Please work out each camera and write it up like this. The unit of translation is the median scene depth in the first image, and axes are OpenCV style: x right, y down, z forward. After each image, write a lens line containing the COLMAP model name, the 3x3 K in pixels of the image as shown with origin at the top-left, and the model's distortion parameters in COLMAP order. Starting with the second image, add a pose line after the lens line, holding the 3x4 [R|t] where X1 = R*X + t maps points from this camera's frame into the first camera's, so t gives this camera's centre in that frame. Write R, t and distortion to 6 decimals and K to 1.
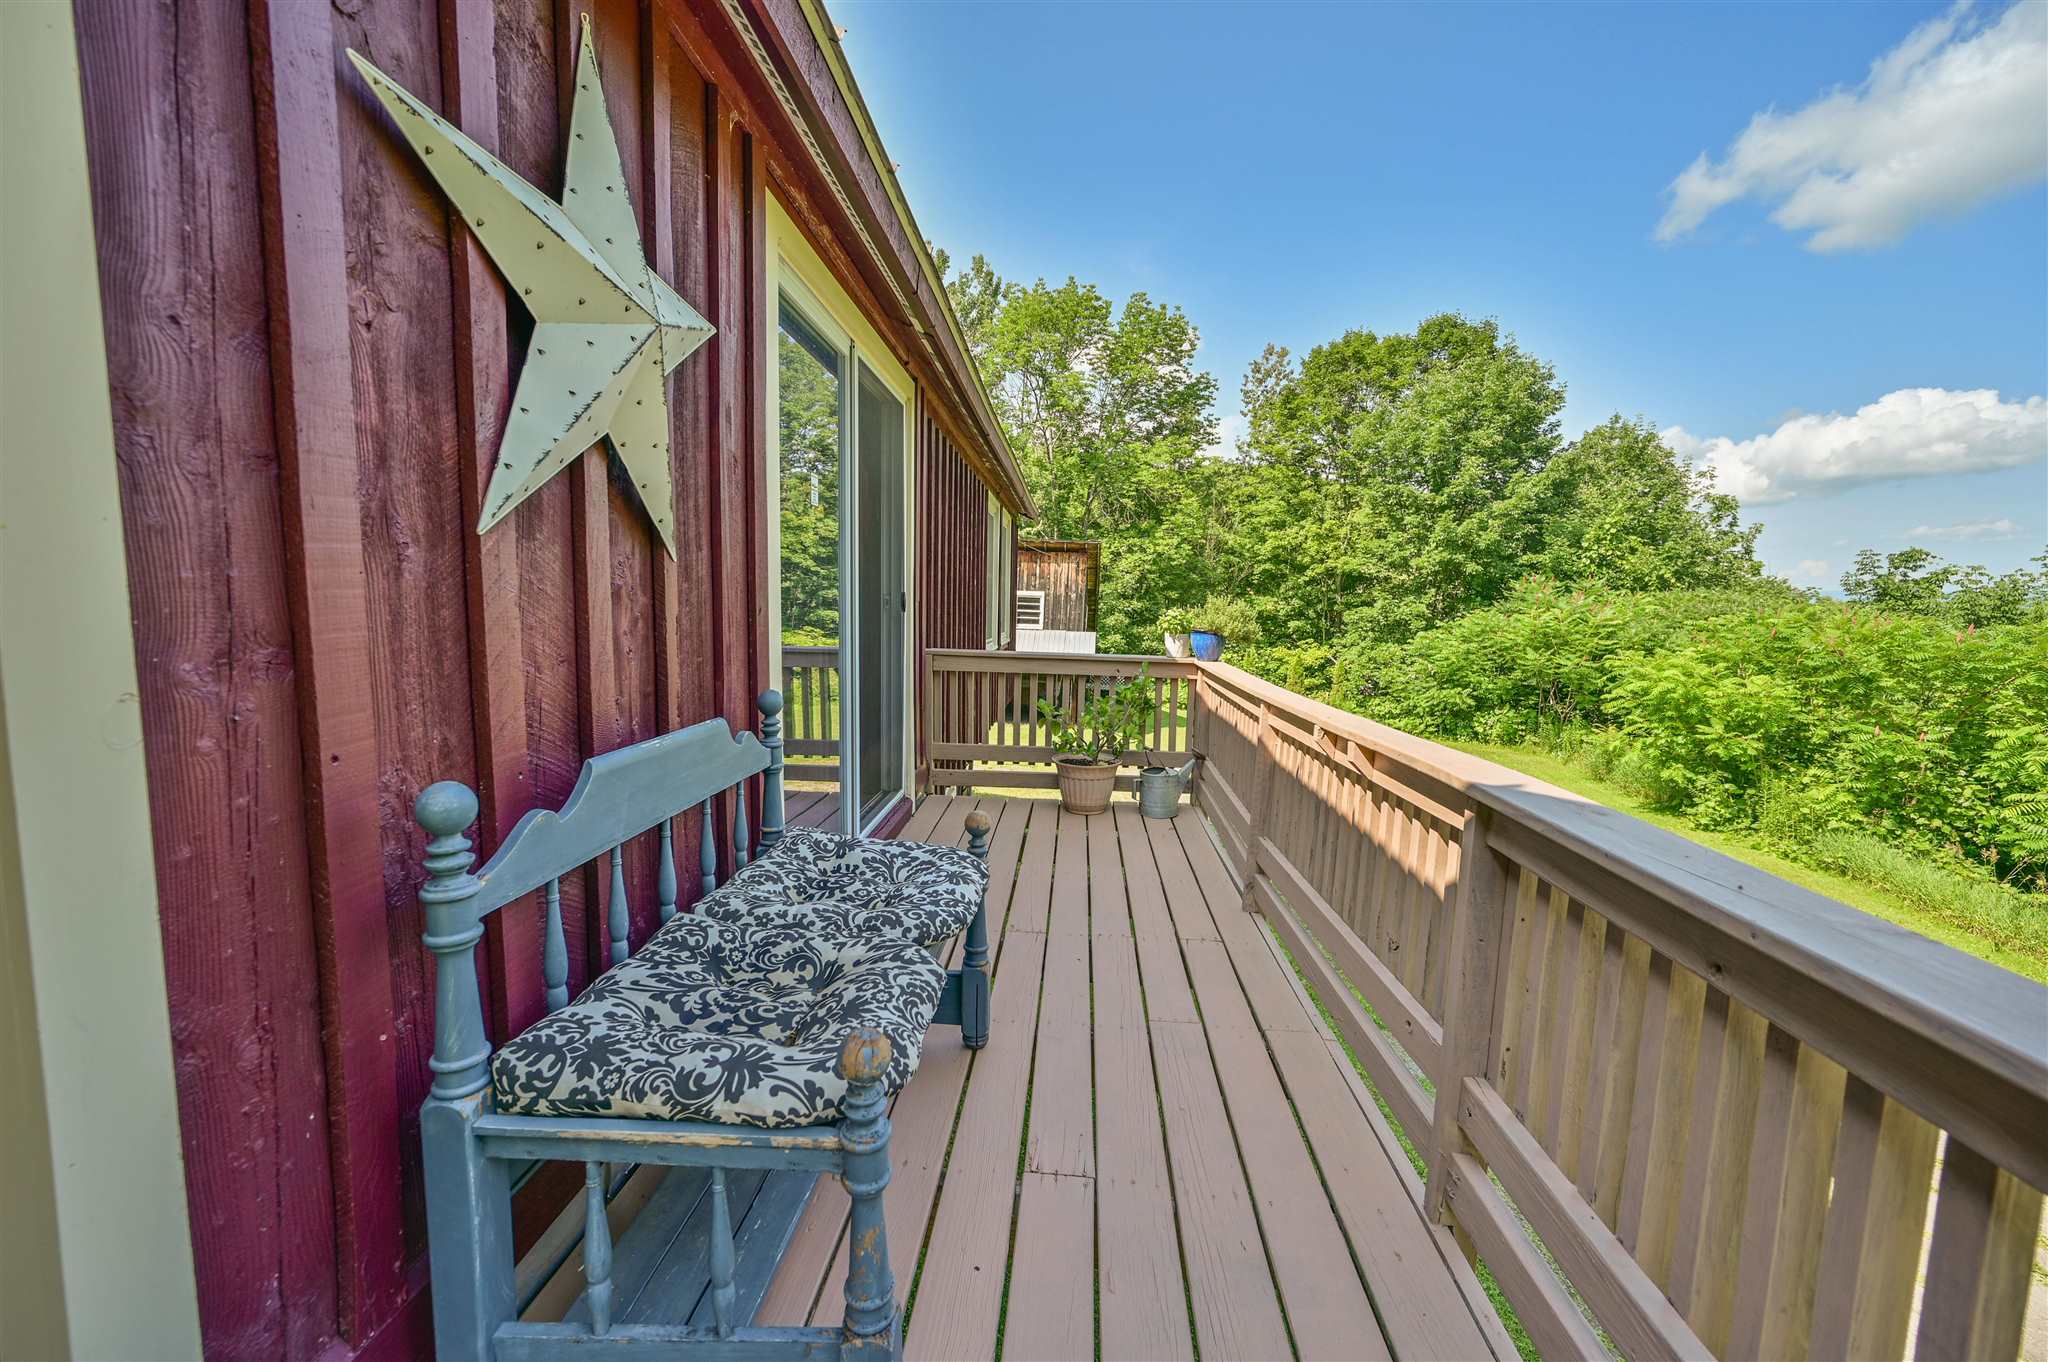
lens RADIAL K [[799.9, 0, 1026.8], [0, 799.9, 680.0], [0, 0, 1]] dist [-0.003715, -0.000014]
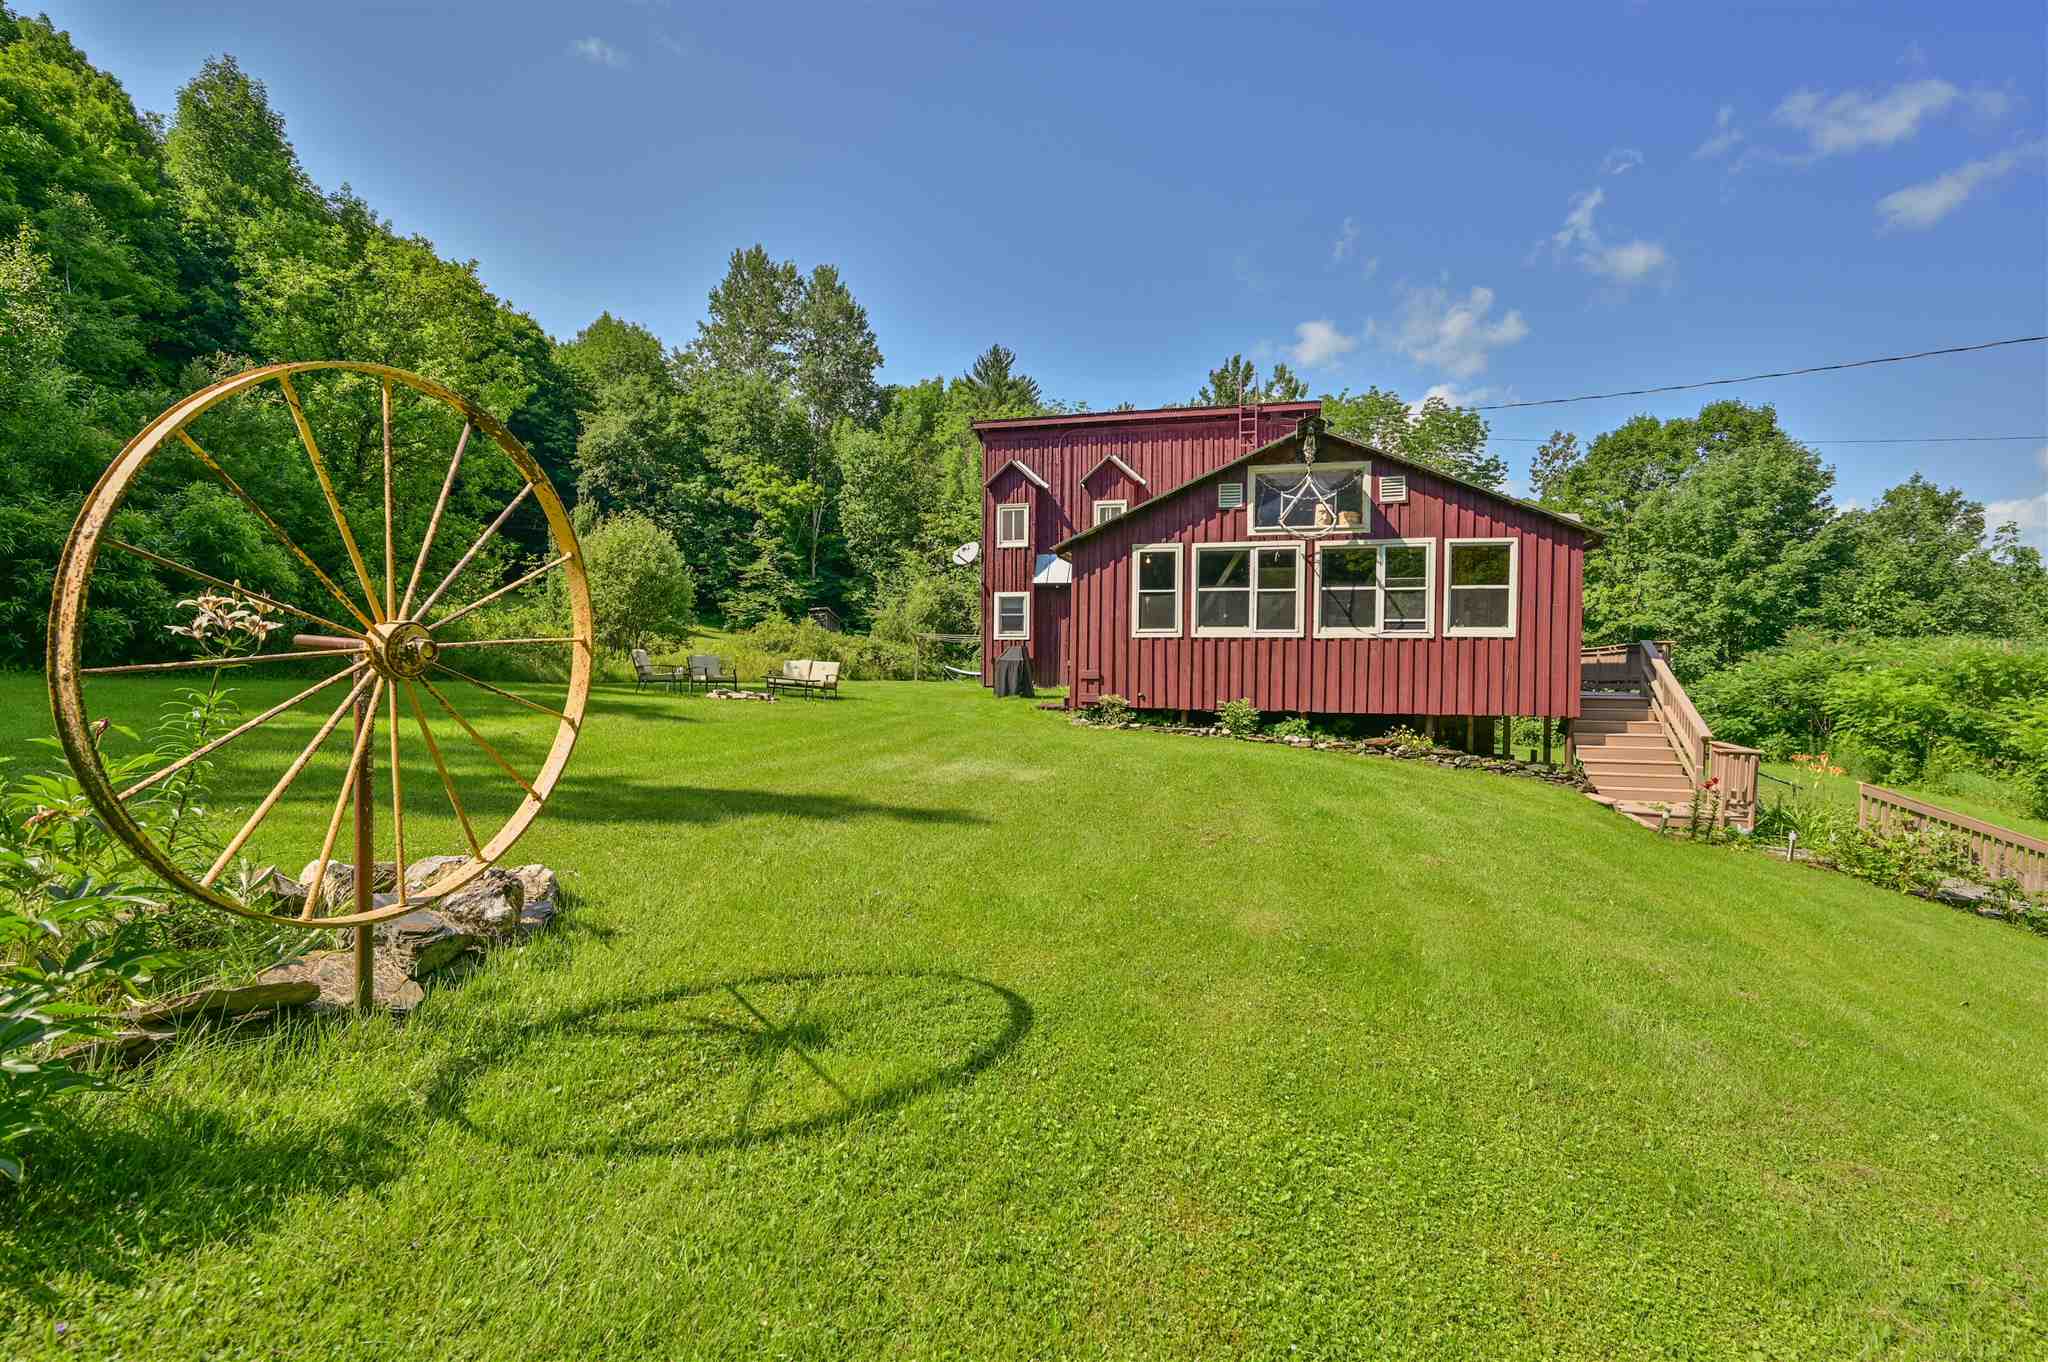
lens RADIAL K [[954.4, 0, 1021.5], [0, 954.4, 682.5], [0, 0, 1]] dist [-0.003073, 0.000239]
pose [[0.977724, -0.005580, -0.209818, -0.210247], [-0.012882, 0.996166, -0.086524, 0.088553], [0.209497, 0.087299, 0.973904, -0.601092]]
